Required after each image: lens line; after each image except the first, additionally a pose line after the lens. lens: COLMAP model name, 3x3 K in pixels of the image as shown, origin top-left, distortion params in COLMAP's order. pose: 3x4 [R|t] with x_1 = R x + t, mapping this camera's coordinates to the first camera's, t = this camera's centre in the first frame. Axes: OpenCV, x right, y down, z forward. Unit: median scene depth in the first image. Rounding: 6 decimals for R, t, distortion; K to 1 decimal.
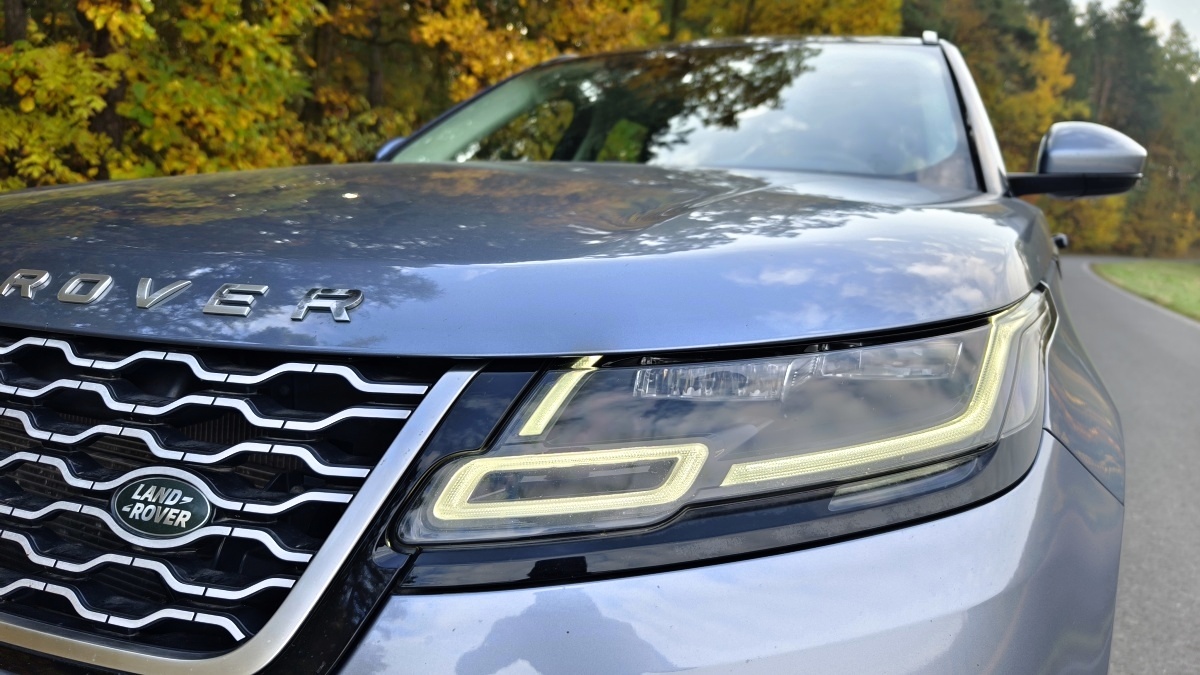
lens RADIAL K [[787.9, 0, 617.7], [0, 787.9, 337.3], [0, 0, 1]] dist [-0.002888, -0.005890]
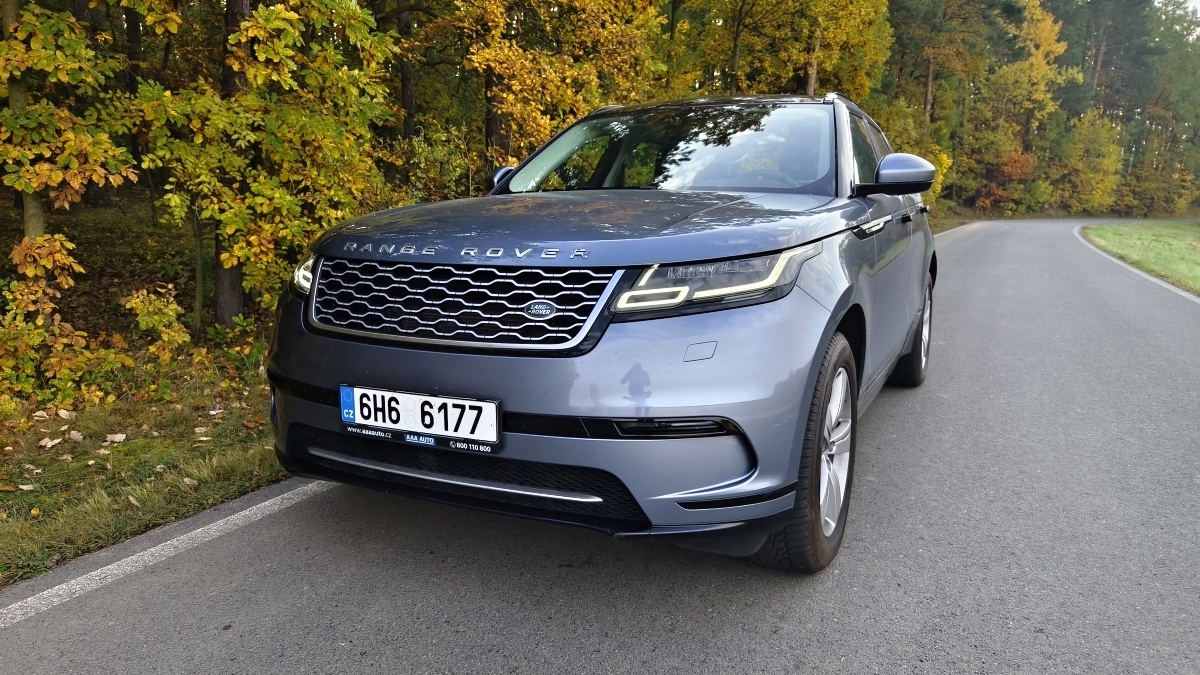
lens RADIAL K [[787.9, 0, 617.7], [0, 787.9, 337.3], [0, 0, 1]] dist [-0.002888, -0.005890]
pose [[0.999349, -0.033760, -0.012750, -0.024681], [0.034081, 0.999084, 0.025879, 0.036183], [0.011864, -0.026296, 0.999584, -0.369401]]
